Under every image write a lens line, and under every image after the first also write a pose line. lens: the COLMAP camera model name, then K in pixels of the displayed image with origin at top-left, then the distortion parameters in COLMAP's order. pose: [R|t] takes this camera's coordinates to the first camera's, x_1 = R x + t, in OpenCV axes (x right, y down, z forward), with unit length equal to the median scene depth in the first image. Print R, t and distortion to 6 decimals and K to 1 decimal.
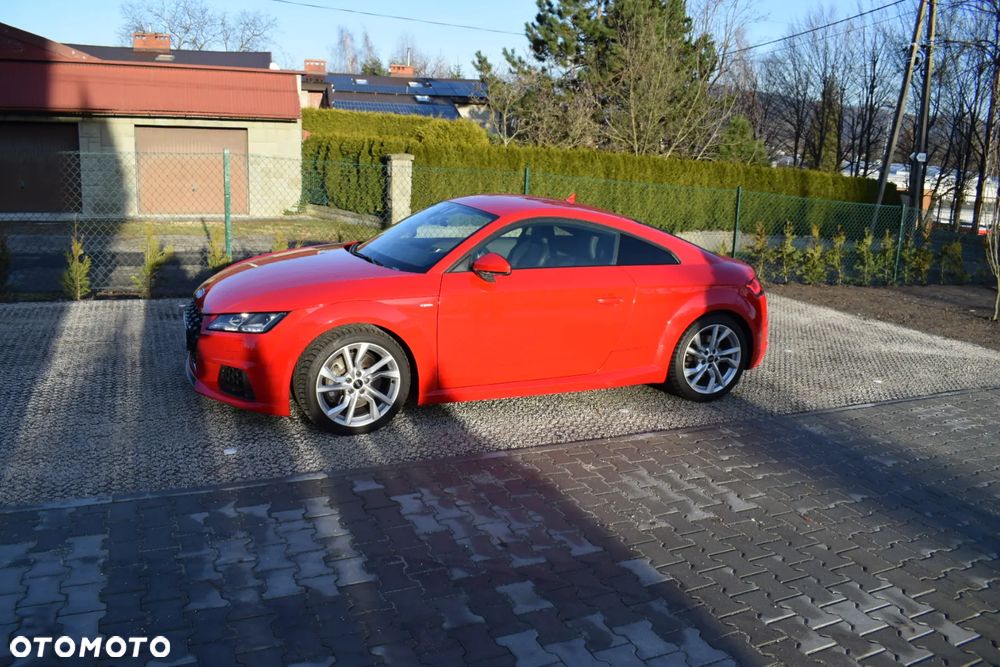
lens RADIAL K [[784.6, 0, 500.0], [0, 784.6, 333.5], [0, 0, 1]] dist [-0.093326, 0.014094]
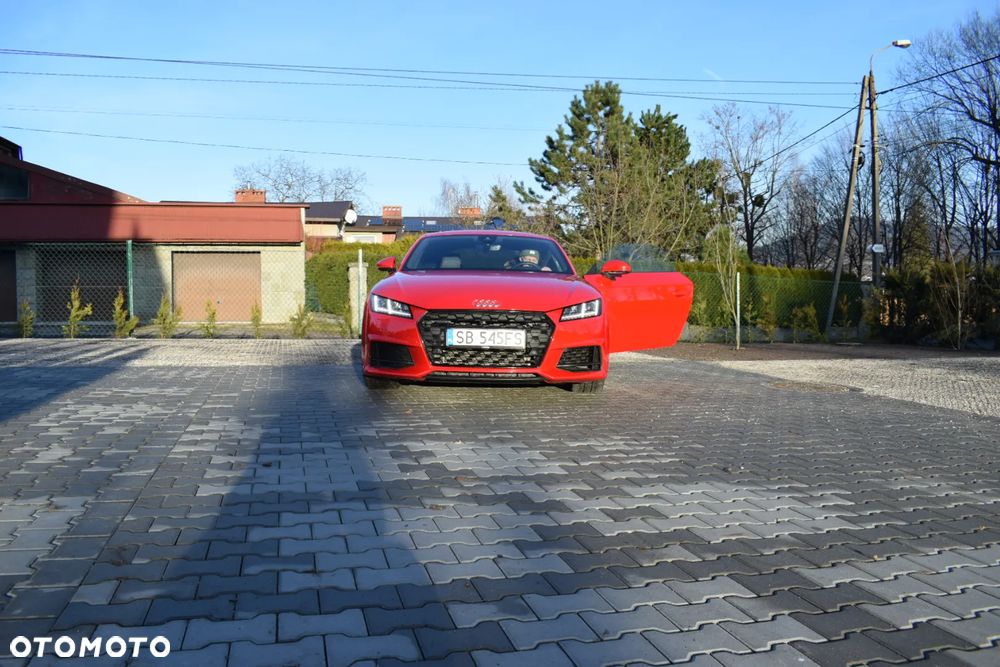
lens RADIAL K [[784.6, 0, 500.0], [0, 784.6, 333.5], [0, 0, 1]] dist [-0.093326, 0.014094]
pose [[0.984719, -0.032656, -0.171061, 0.228107], [0.001096, 0.983404, -0.181426, 0.079158], [0.174147, 0.178466, 0.968412, -0.101276]]
